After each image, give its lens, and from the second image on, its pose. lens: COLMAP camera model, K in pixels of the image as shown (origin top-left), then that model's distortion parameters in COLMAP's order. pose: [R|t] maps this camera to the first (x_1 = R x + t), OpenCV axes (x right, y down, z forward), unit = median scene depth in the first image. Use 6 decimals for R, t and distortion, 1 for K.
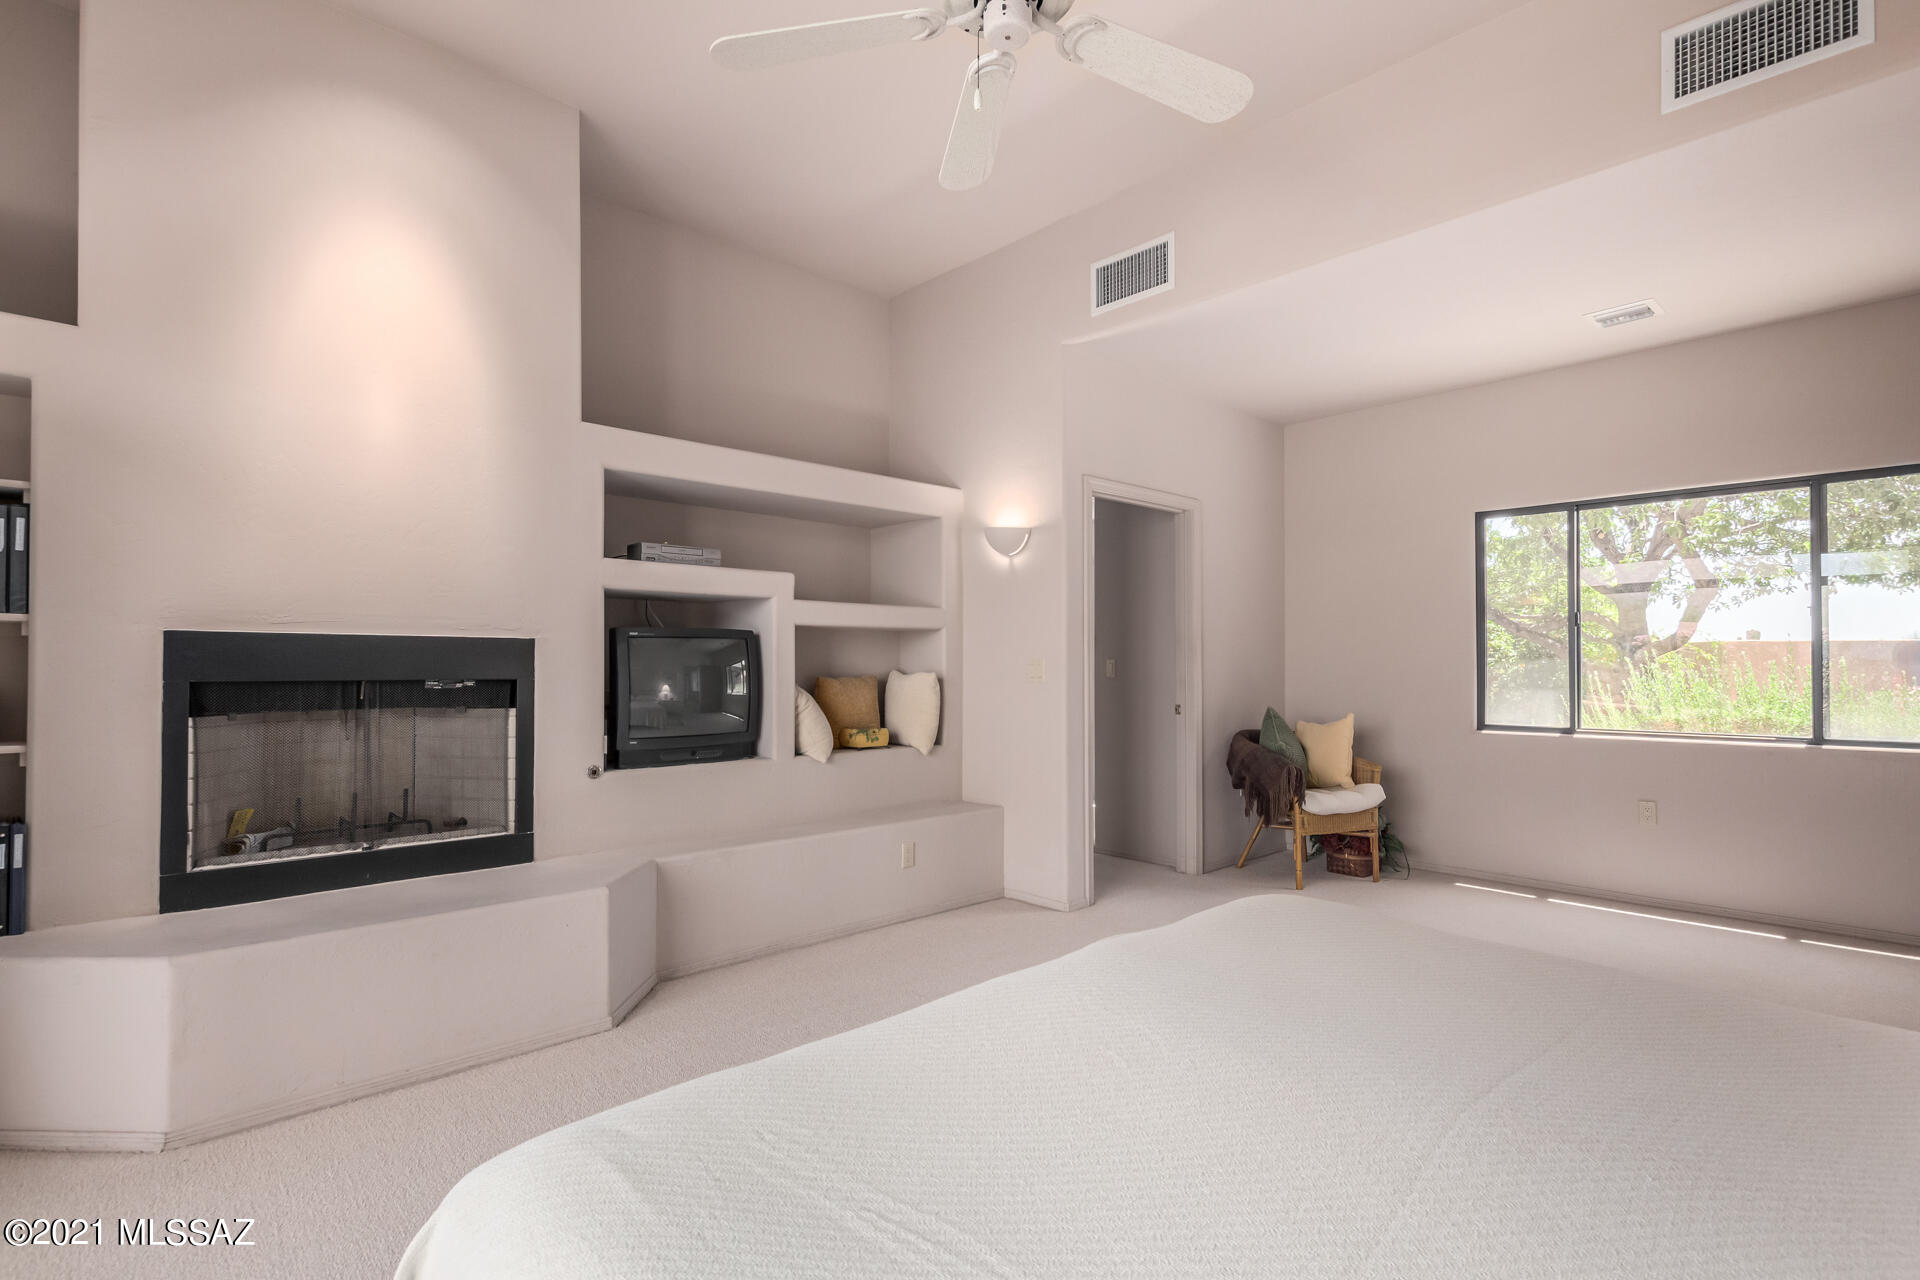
lens RADIAL K [[926.4, 0, 955.2], [0, 926.4, 653.7], [0, 0, 1]] dist [0.012704, 0.000379]
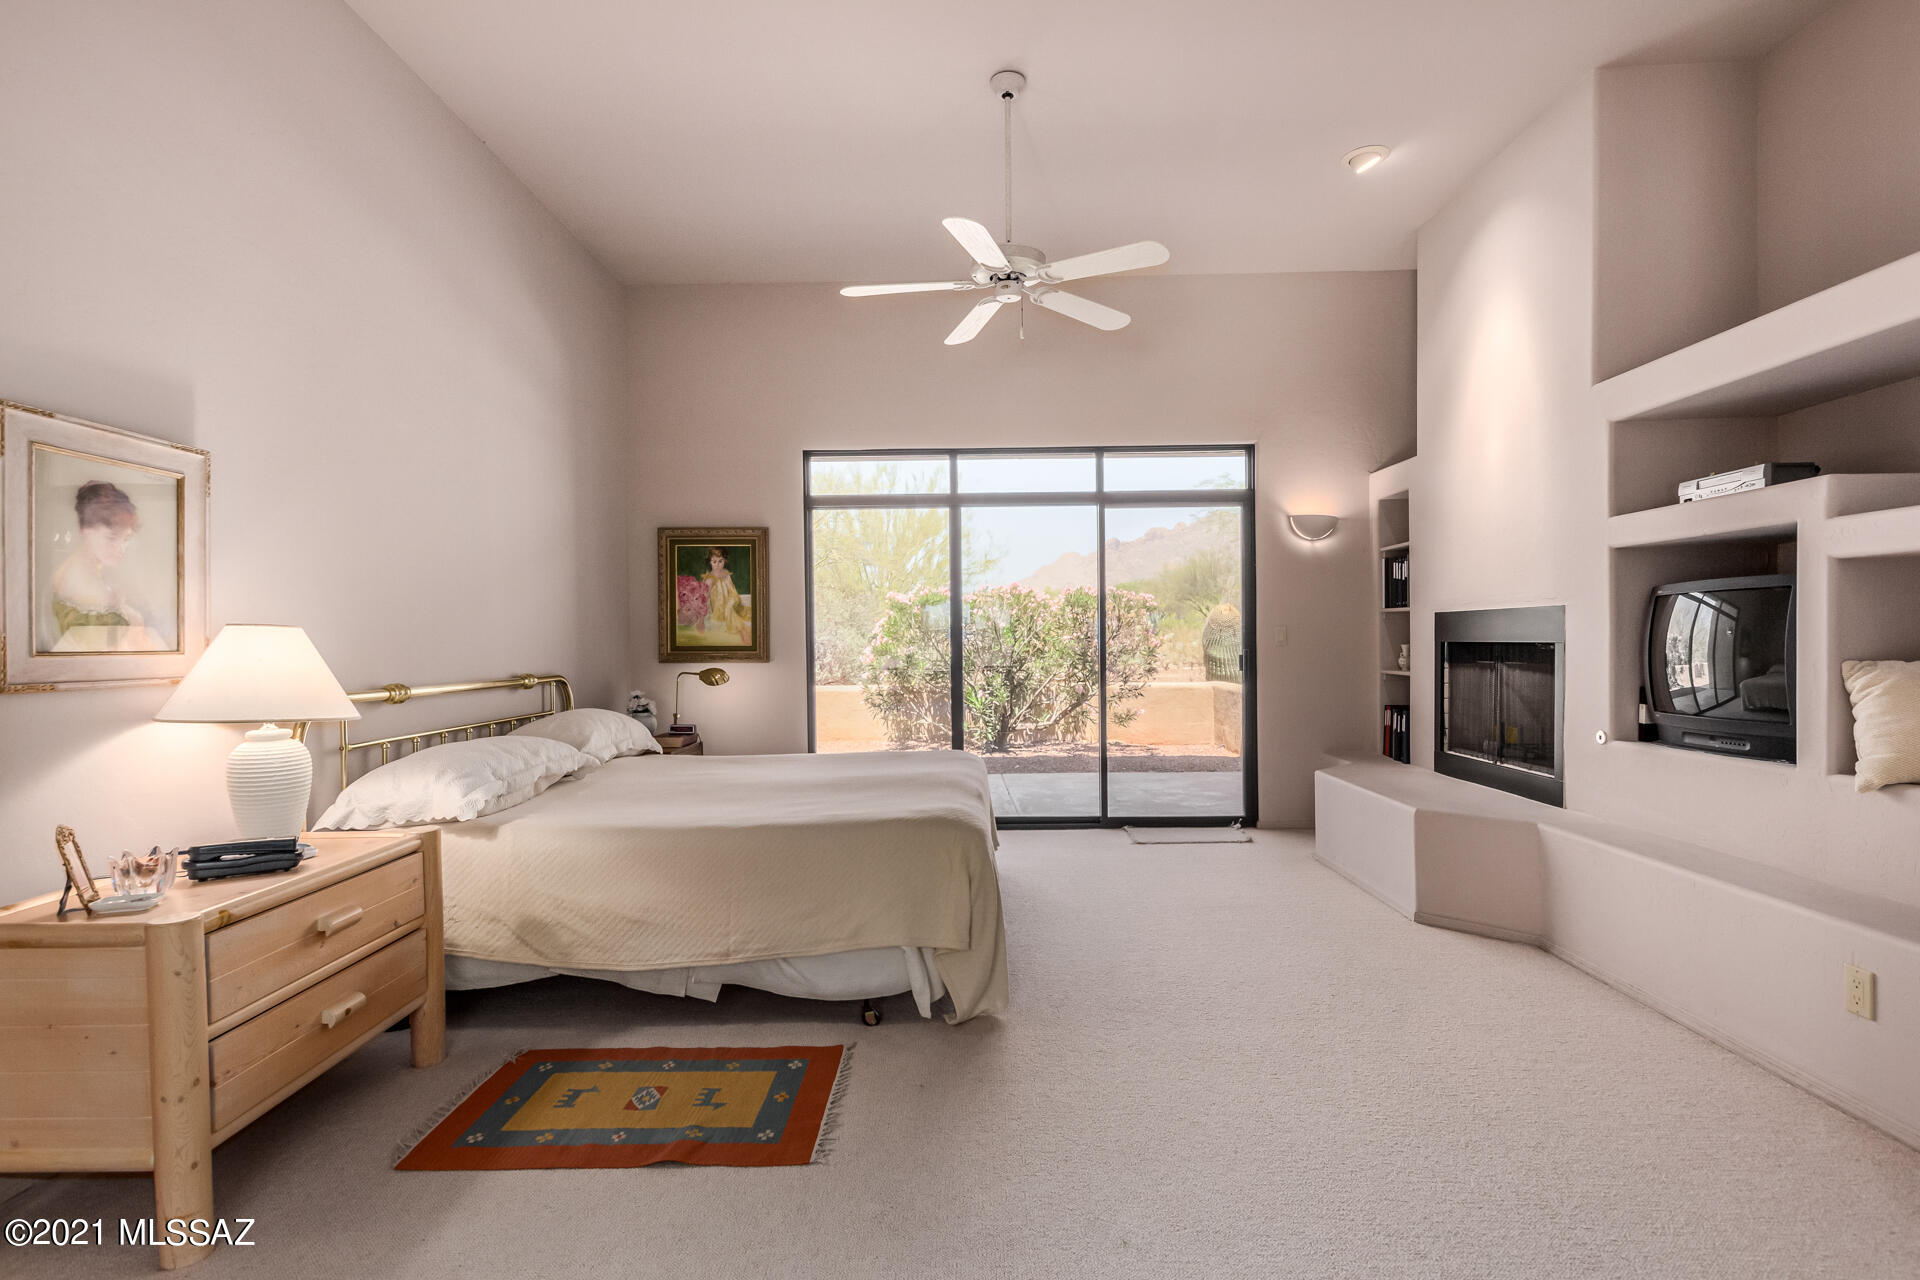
lens RADIAL K [[926.4, 0, 955.2], [0, 926.4, 653.7], [0, 0, 1]] dist [0.012704, 0.000379]
pose [[-0.714242, 0.017237, -0.699687, 0.658112], [0.021411, 0.999767, 0.002773, 0.017627], [0.699571, -0.013000, -0.714445, 1.026110]]
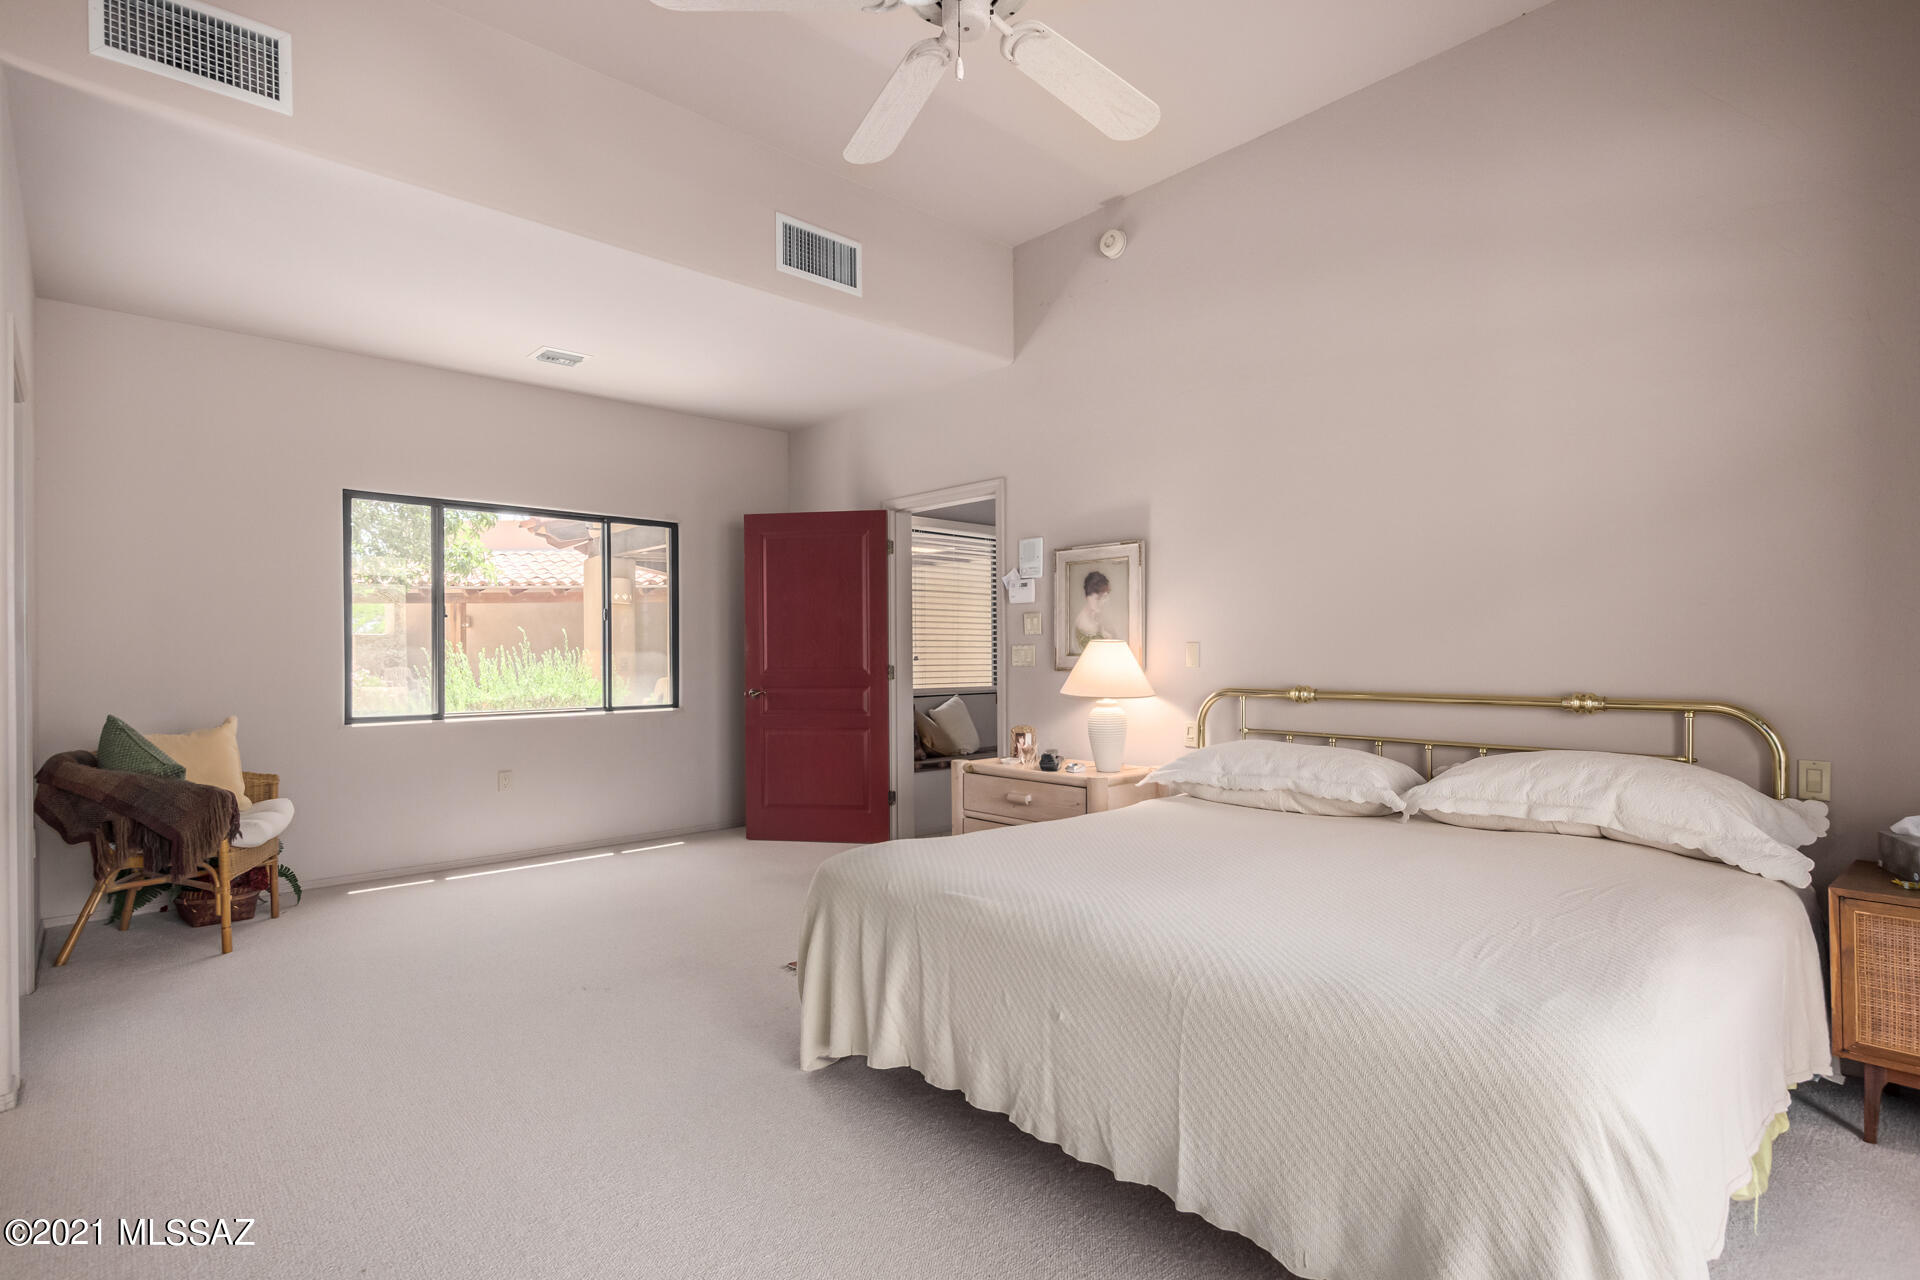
lens RADIAL K [[926.4, 0, 955.2], [0, 926.4, 653.7], [0, 0, 1]] dist [0.012704, 0.000379]
pose [[0.016949, 0.000651, 0.999856, -0.444642], [-0.007114, 0.999975, -0.000530, 0.009201], [-0.999831, -0.007104, 0.016953, 0.465130]]
